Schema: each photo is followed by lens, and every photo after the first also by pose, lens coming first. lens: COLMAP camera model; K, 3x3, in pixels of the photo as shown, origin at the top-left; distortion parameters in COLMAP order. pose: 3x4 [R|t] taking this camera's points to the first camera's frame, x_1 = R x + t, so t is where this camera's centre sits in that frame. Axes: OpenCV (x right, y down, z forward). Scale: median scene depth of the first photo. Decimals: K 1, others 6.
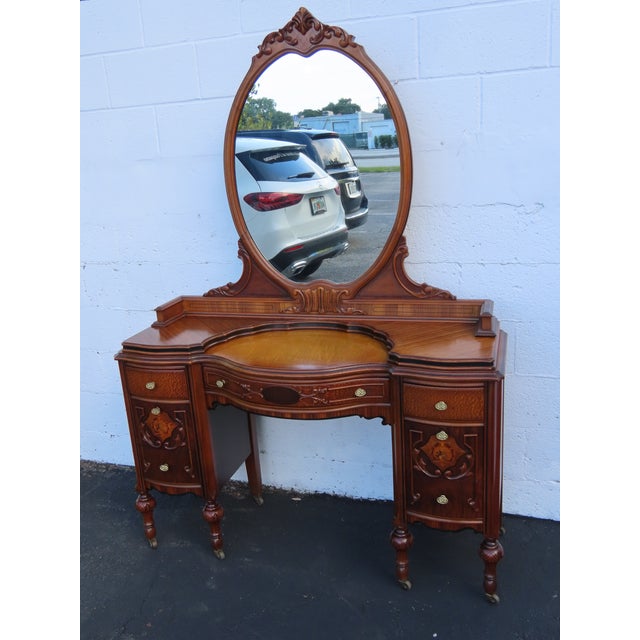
lens RADIAL K [[603.8, 0, 318.2], [0, 603.8, 320.7], [0, 0, 1]] dist [-0.008496, 0.000000]
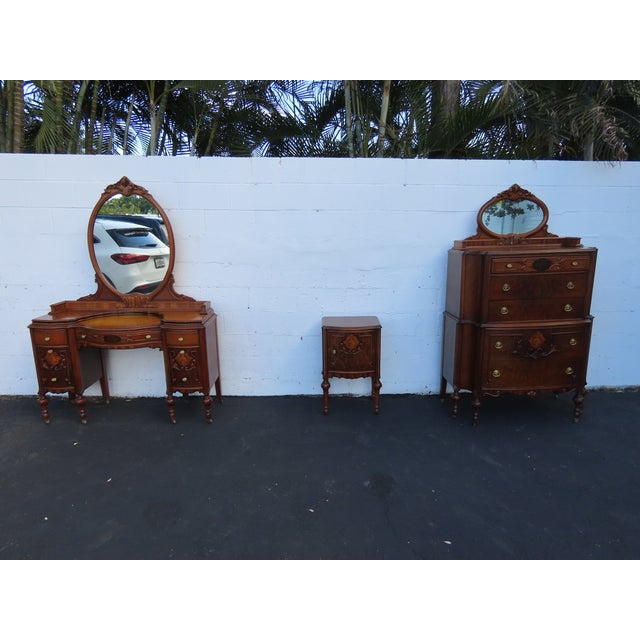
lens RADIAL K [[398.2, 0, 322.6], [0, 398.2, 320.8], [0, 0, 1]] dist [-0.022982, 0.007704]
pose [[0.941409, -0.004711, 0.337234, 0.169359], [0.024019, 0.998300, -0.053105, 0.138756], [-0.336410, 0.058094, 0.939922, -0.645033]]
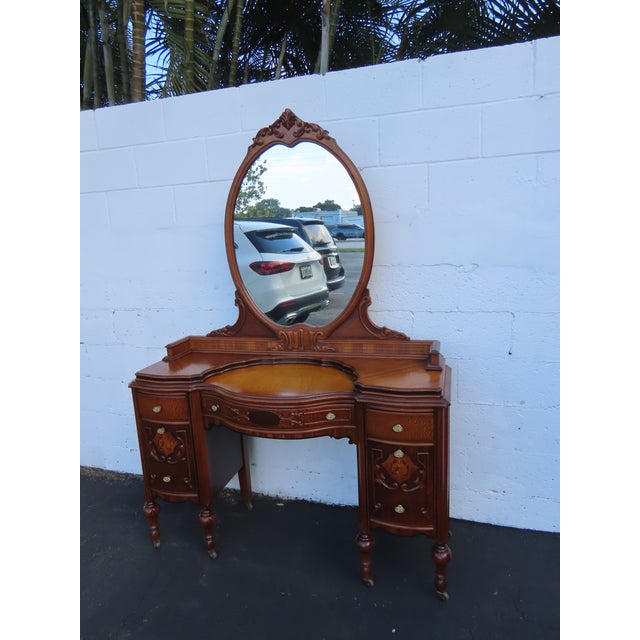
lens RADIAL K [[446.5, 0, 319.1], [0, 446.5, 322.1], [0, 0, 1]] dist [-0.002450, -0.003152]
pose [[0.999683, 0.011019, 0.022643, 0.022102], [-0.009046, 0.996300, -0.085470, 0.007780], [-0.023501, 0.085238, 0.996083, 0.092045]]
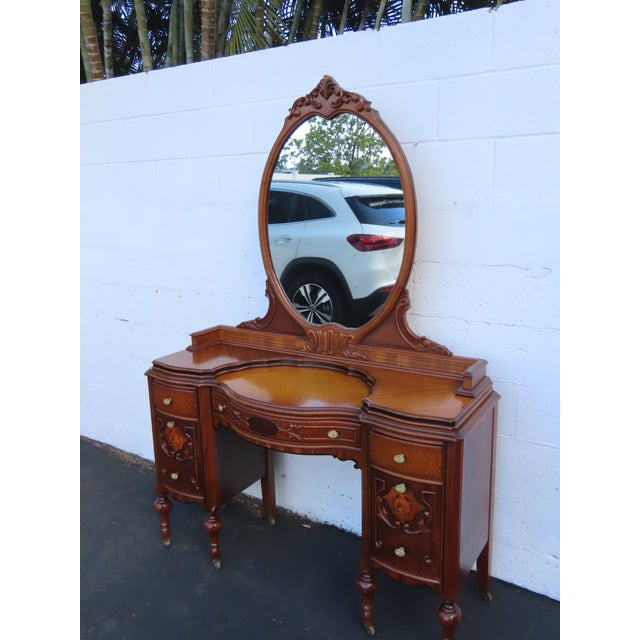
lens RADIAL K [[567.8, 0, 318.8], [0, 567.8, 321.4], [0, 0, 1]] dist [0.000697, -0.004603]
pose [[0.967397, 0.096708, -0.234074, 0.229012], [-0.108532, 0.993361, -0.038142, -0.031527], [0.228831, 0.062303, 0.971470, 0.018287]]
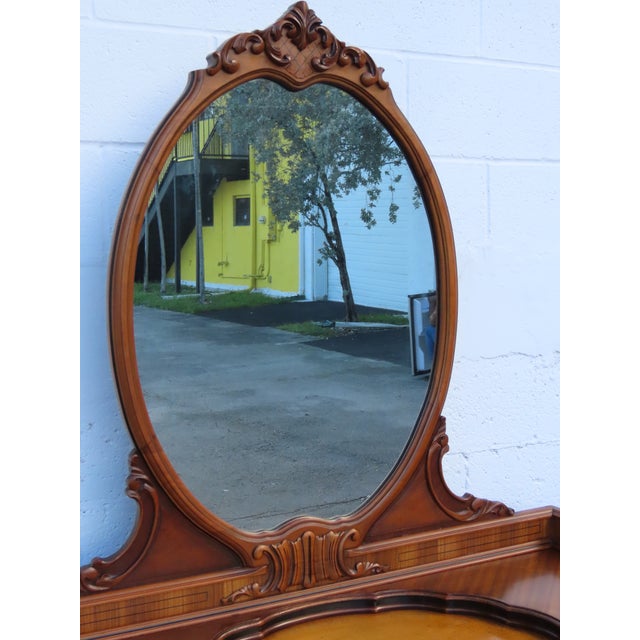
lens RADIAL K [[953.0, 0, 322.4], [0, 953.0, 320.3], [0, 0, 1]] dist [-0.026971, 0.000000]
pose [[0.693658, -0.007525, 0.720265, -0.573864], [0.164339, 0.975226, -0.148080, -0.112914], [-0.701307, 0.221085, 0.677709, 0.450290]]
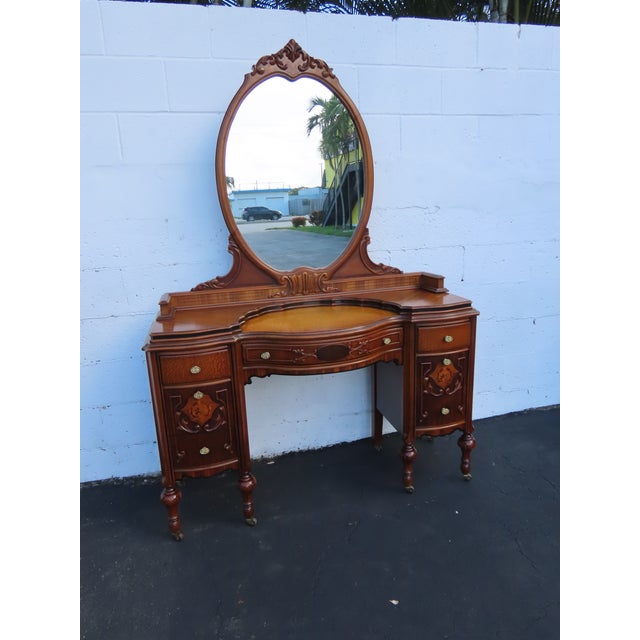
lens RADIAL K [[446.5, 0, 317.9], [0, 446.5, 319.8], [0, 0, 1]] dist [-0.002450, -0.003152]
pose [[0.846556, -0.101516, 0.522530, -0.478524], [0.136357, 0.990249, -0.028531, 0.072633], [-0.514538, 0.095404, 0.852144, 0.237435]]
